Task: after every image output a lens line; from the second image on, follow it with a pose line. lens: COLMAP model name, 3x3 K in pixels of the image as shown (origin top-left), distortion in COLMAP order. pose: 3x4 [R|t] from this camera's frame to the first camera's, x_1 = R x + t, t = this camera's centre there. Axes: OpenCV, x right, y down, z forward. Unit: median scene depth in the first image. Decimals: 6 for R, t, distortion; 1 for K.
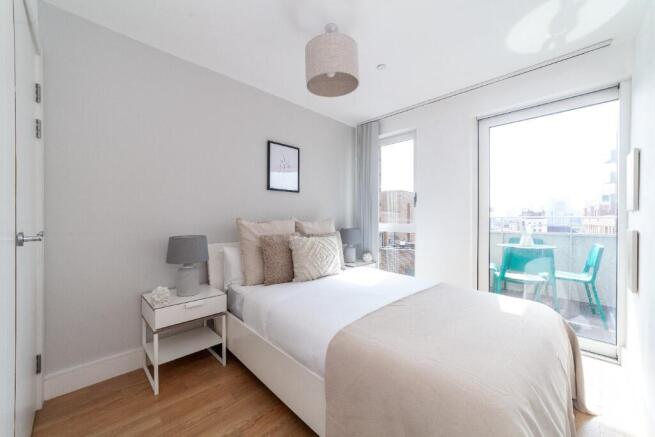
lens RADIAL K [[250.6, 0, 327.5], [0, 250.6, 218.5], [0, 0, 1]] dist [0.000137, 0.000410]
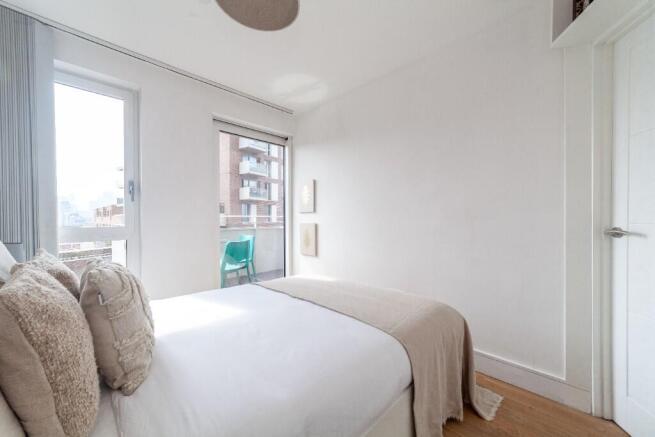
lens RADIAL K [[250.6, 0, 327.5], [0, 250.6, 218.5], [0, 0, 1]] dist [0.000137, 0.000410]
pose [[-0.005662, -0.007845, 0.999953, -0.429004], [0.007861, 0.999938, 0.007889, -0.001904], [-0.999953, 0.007905, -0.005600, 0.595299]]
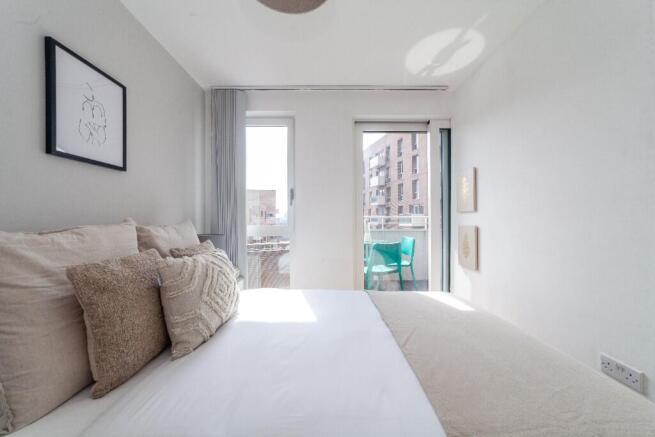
lens RADIAL K [[250.6, 0, 327.5], [0, 250.6, 218.5], [0, 0, 1]] dist [0.000137, 0.000410]
pose [[0.700739, -0.005941, 0.713393, -0.226092], [0.009856, 0.999951, -0.001353, -0.000469], [-0.713349, 0.007979, 0.700763, 0.395554]]
